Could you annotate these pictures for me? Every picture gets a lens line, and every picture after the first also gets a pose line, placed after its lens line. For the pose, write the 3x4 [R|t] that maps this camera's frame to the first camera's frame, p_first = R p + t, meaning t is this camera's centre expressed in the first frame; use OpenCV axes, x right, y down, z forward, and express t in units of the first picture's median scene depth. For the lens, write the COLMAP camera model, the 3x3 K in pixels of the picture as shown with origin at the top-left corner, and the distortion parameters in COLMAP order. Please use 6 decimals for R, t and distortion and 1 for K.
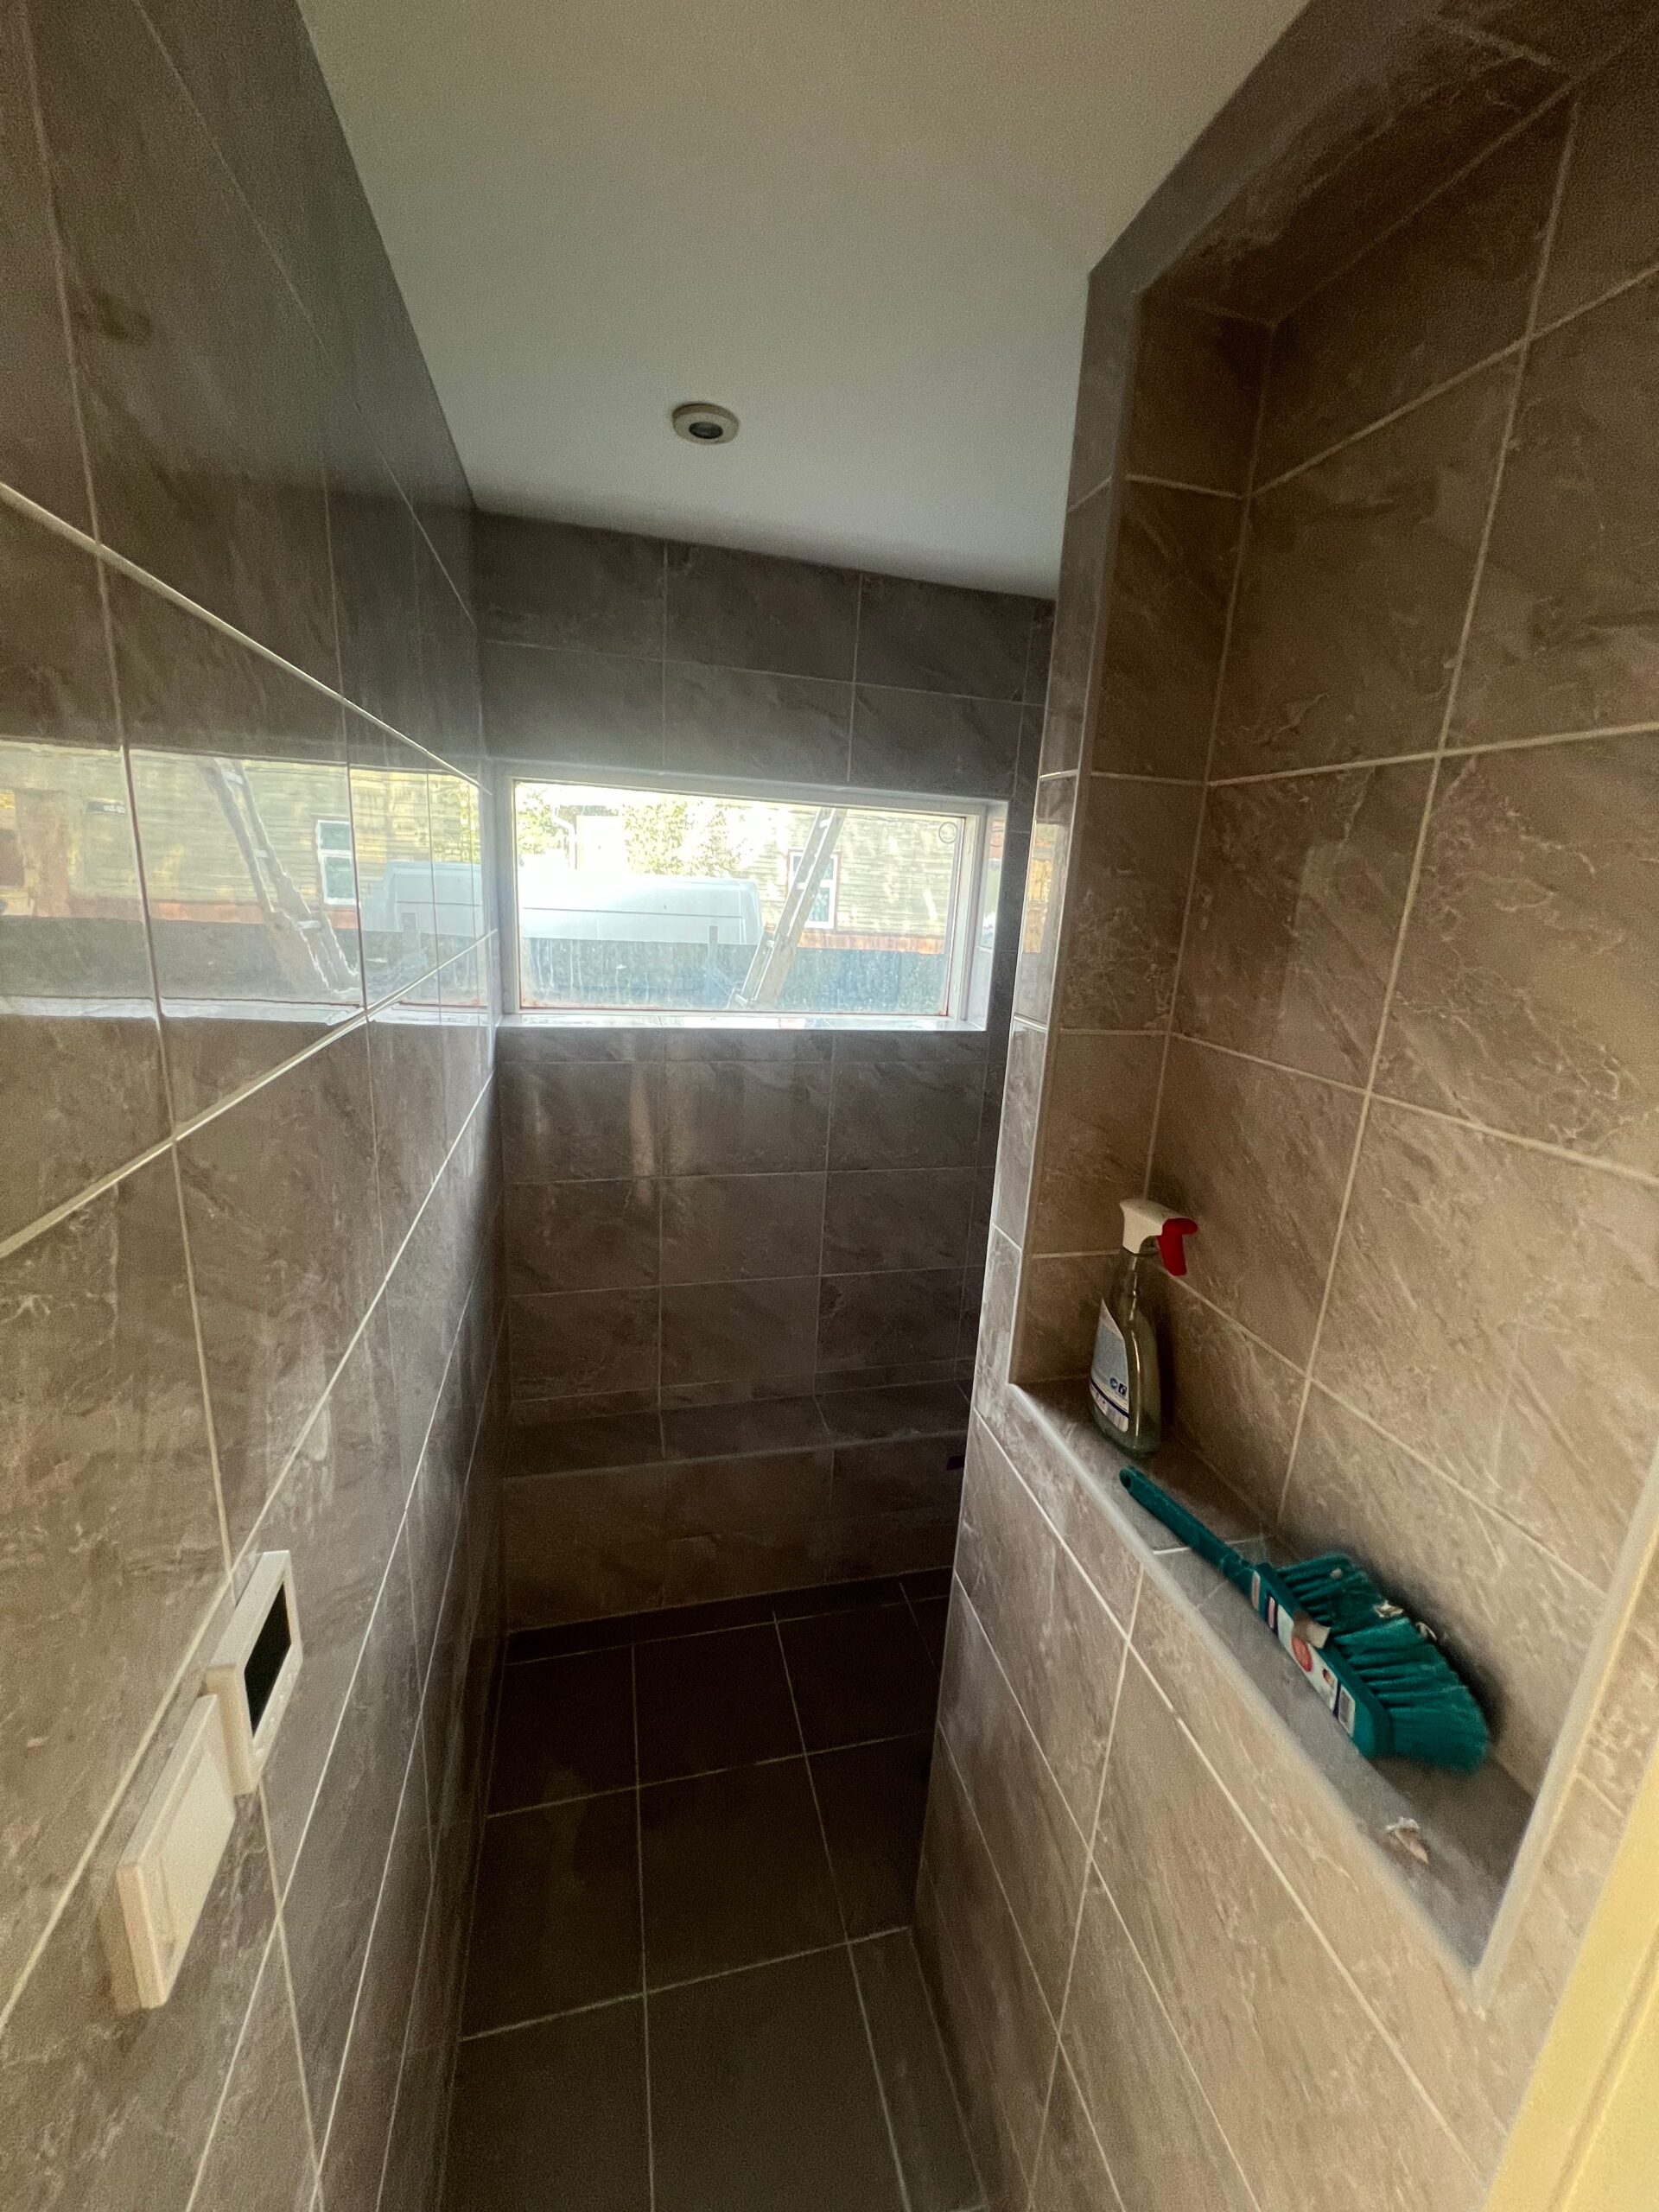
lens RADIAL K [[882.8, 0, 831.2], [0, 882.8, 1102.2], [0, 0, 1]] dist [-0.000137, 0.000043]
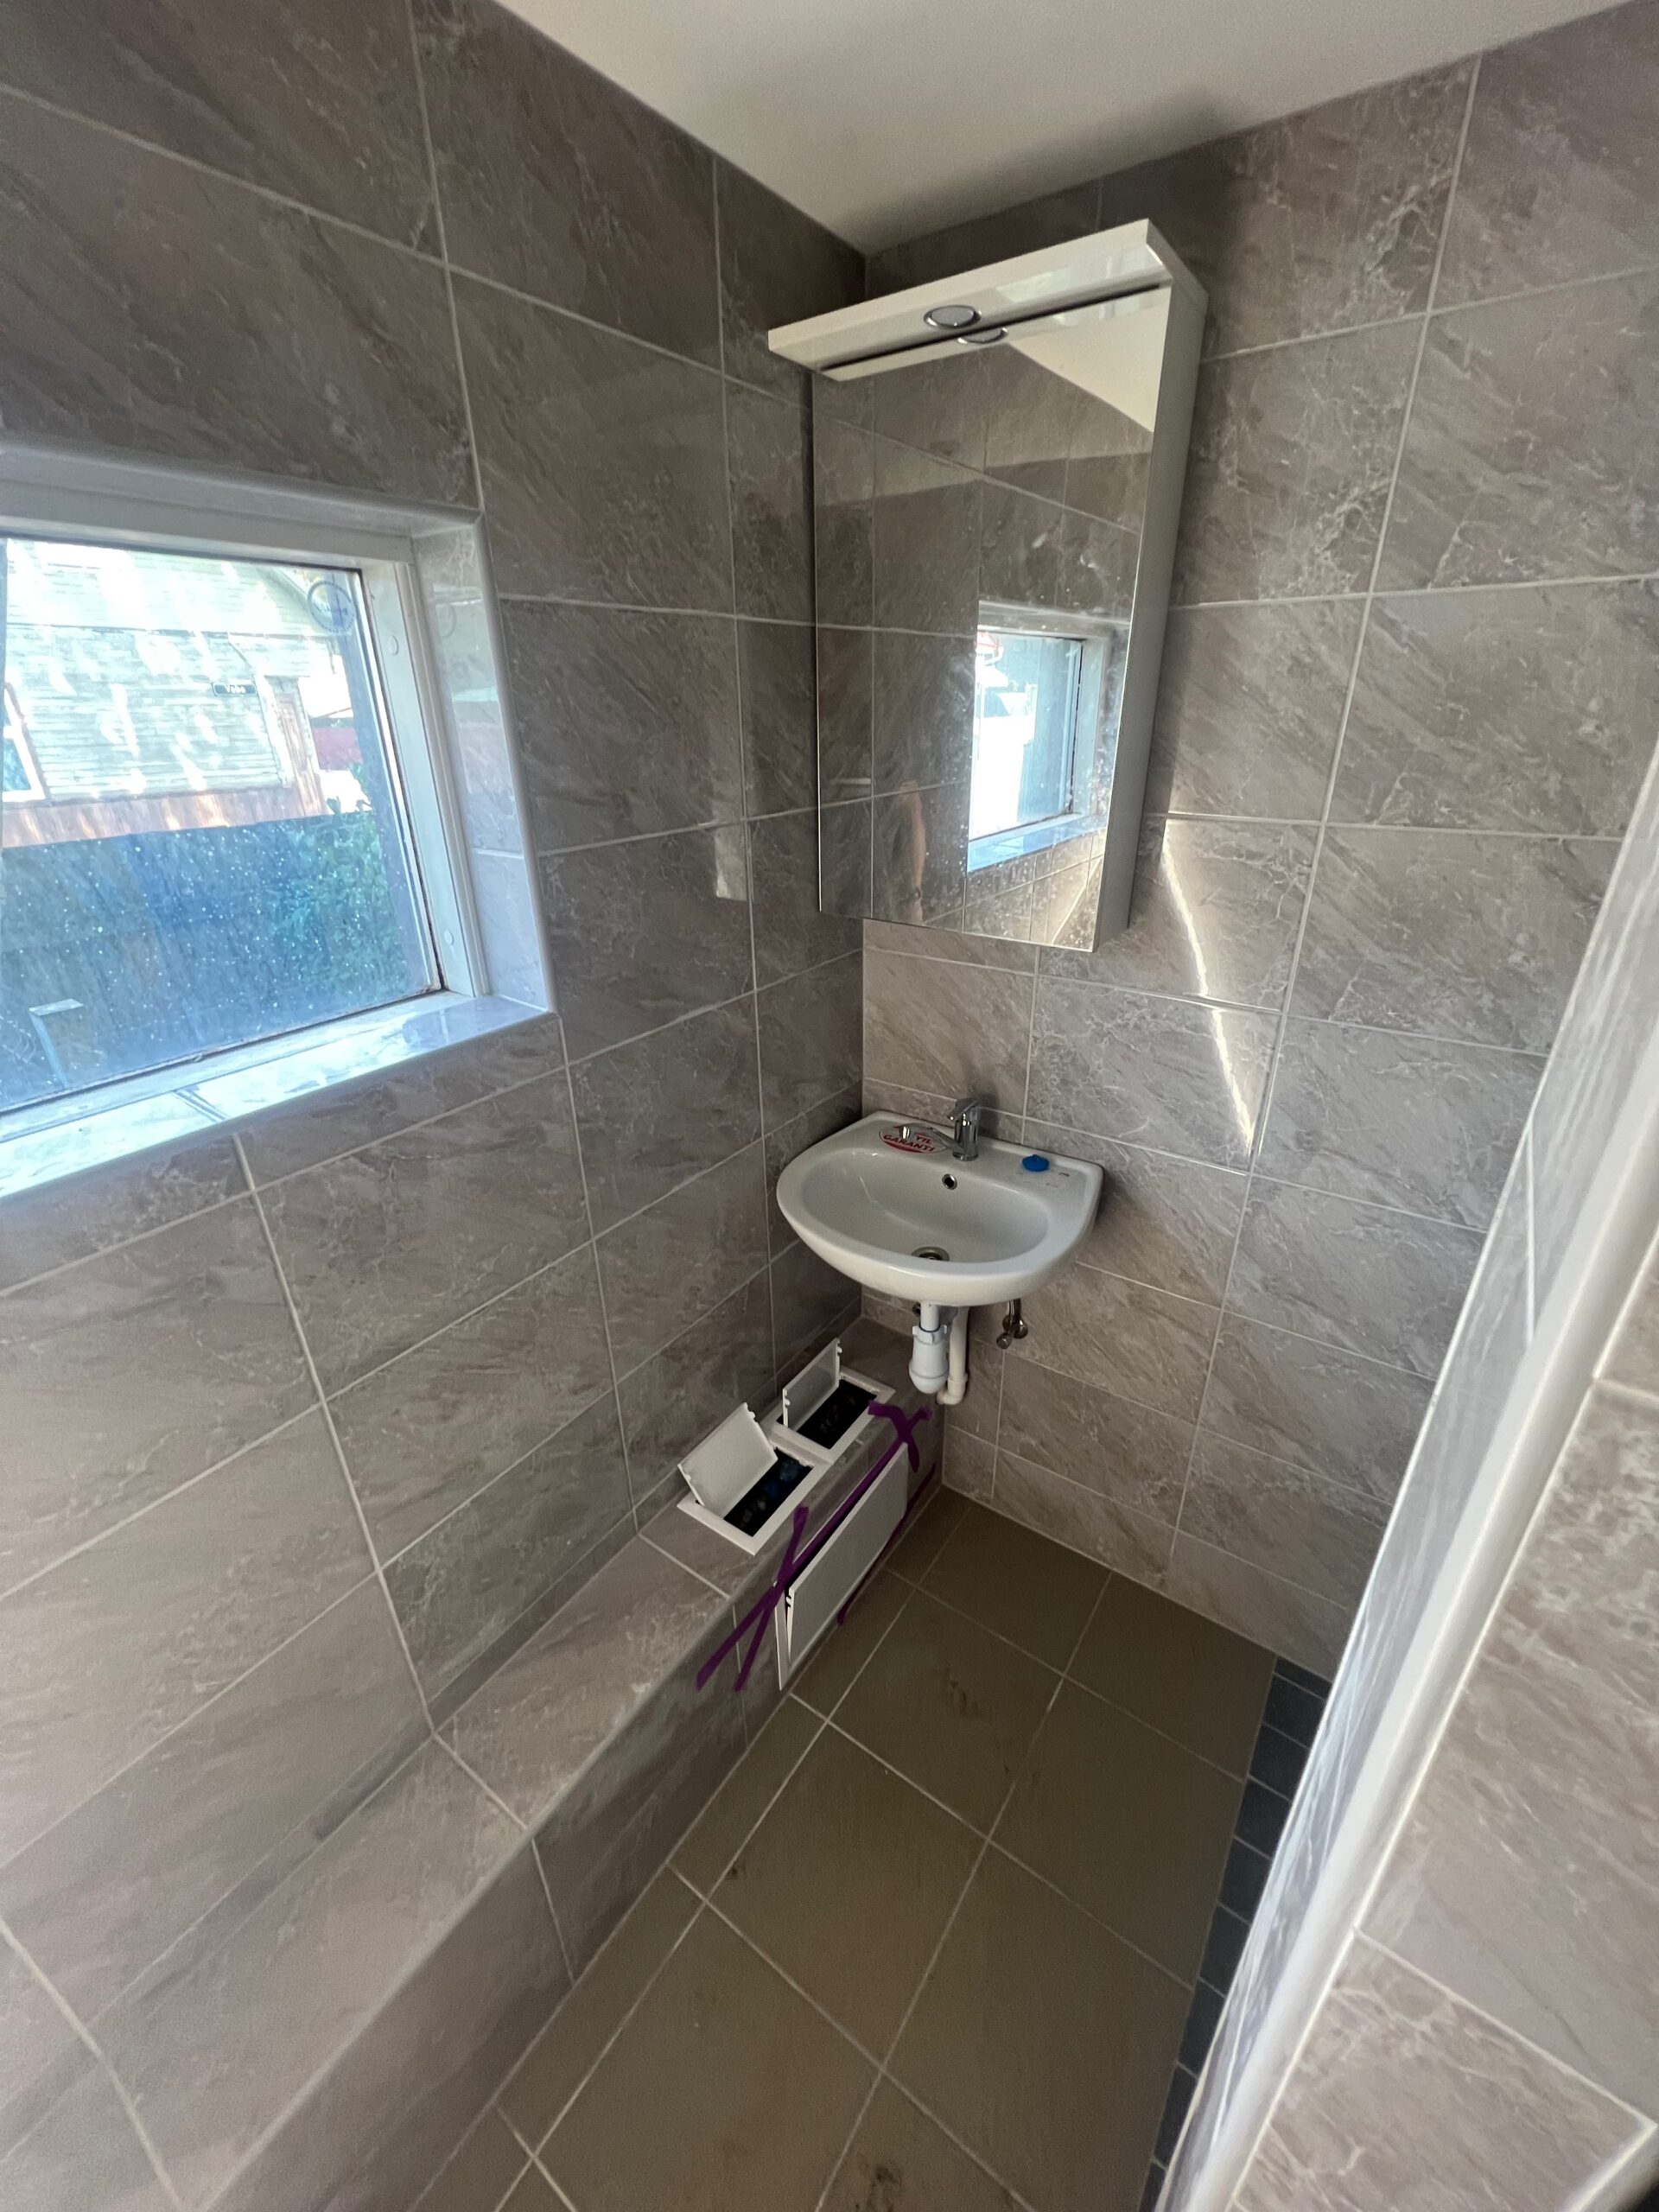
lens RADIAL K [[882.8, 0, 831.2], [0, 882.8, 1102.2], [0, 0, 1]] dist [-0.000137, 0.000043]
pose [[0.756685, -0.334383, 0.561796, -0.012745], [0.223029, 0.939785, 0.258964, -0.128610], [-0.614561, -0.070657, 0.785699, 0.471439]]
